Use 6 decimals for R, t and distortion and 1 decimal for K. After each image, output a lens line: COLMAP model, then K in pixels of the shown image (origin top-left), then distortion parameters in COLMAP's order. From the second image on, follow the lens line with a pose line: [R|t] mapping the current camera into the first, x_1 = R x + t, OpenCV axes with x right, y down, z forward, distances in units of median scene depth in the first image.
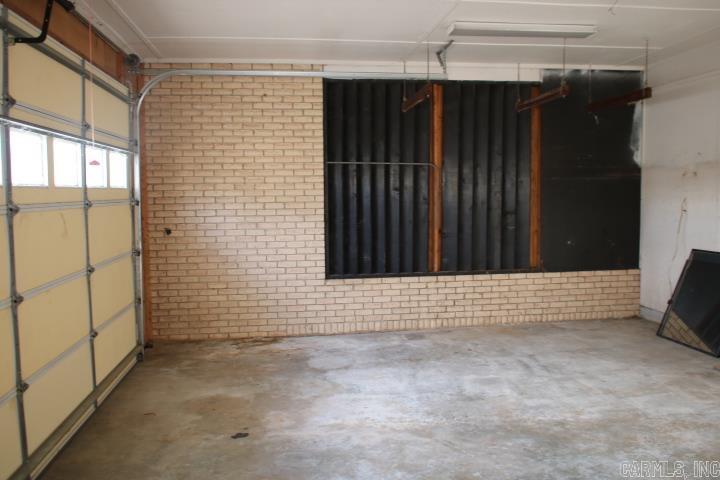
lens RADIAL K [[595.7, 0, 361.0], [0, 595.7, 238.3], [0, 0, 1]] dist [-0.065381, 0.001140]
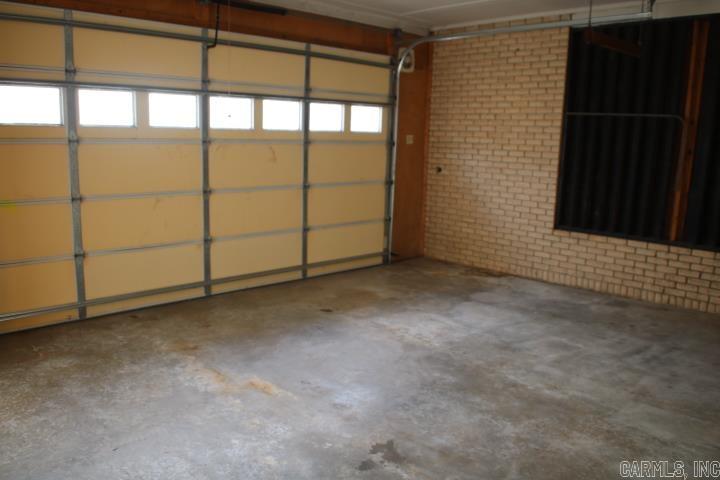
lens RADIAL K [[595.7, 0, 355.5], [0, 595.7, 241.5], [0, 0, 1]] dist [-0.065381, 0.001140]
pose [[0.587523, 0.167547, -0.791672, 0.574049], [-0.093193, 0.985830, 0.139477, -0.020742], [0.803823, -0.008167, 0.594812, 0.127716]]
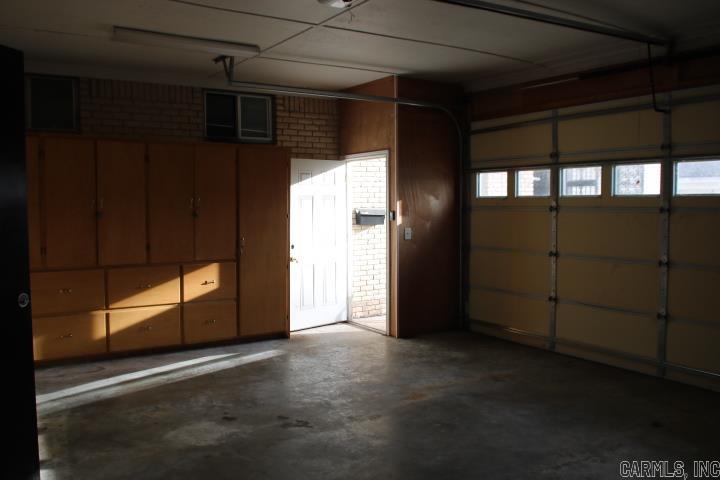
lens RADIAL K [[595.7, 0, 356.6], [0, 595.7, 236.8], [0, 0, 1]] dist [-0.065381, 0.001140]
pose [[-0.898930, 0.041314, -0.436139, 0.460485], [-0.020033, 0.990626, 0.135129, -0.089043], [0.437634, 0.130208, -0.889676, 1.023937]]
